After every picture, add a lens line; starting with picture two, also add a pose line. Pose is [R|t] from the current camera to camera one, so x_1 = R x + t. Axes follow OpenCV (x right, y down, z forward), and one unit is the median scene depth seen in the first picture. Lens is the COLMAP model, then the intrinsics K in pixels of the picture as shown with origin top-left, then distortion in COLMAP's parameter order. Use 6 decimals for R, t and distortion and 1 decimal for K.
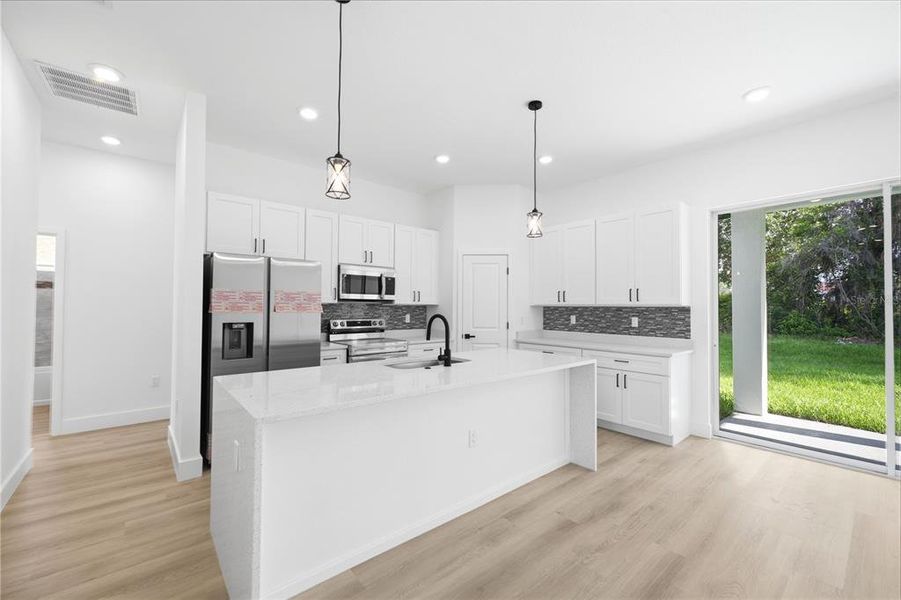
lens RADIAL K [[366.5, 0, 450.5], [0, 366.5, 300.0], [0, 0, 1]] dist [0.000693, 0.000245]
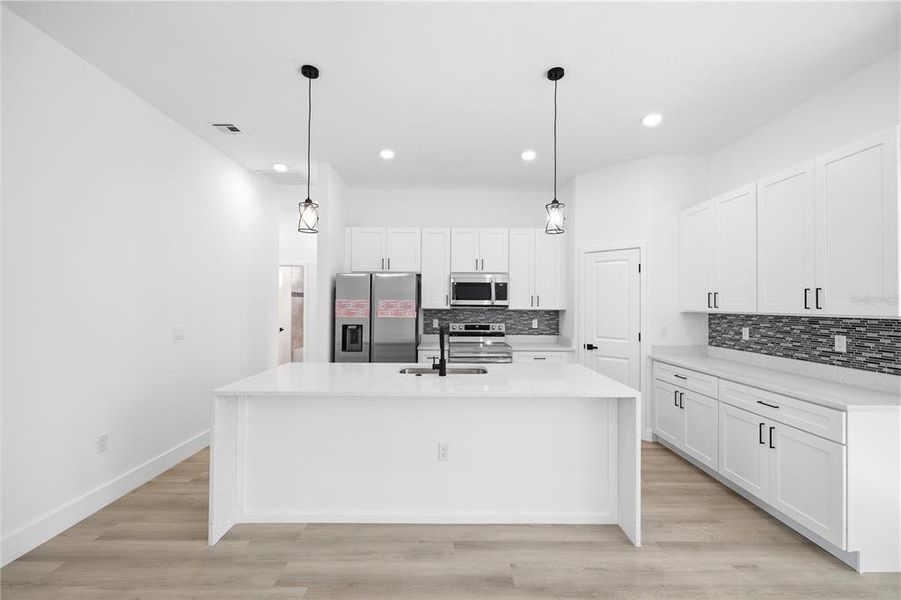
lens RADIAL K [[366.5, 0, 450.5], [0, 366.5, 300.0], [0, 0, 1]] dist [0.000693, 0.000245]
pose [[0.769435, -0.008993, -0.638662, 0.399245], [0.010696, 0.999942, -0.001194, -0.015982], [0.638636, -0.005912, 0.769486, 0.145925]]
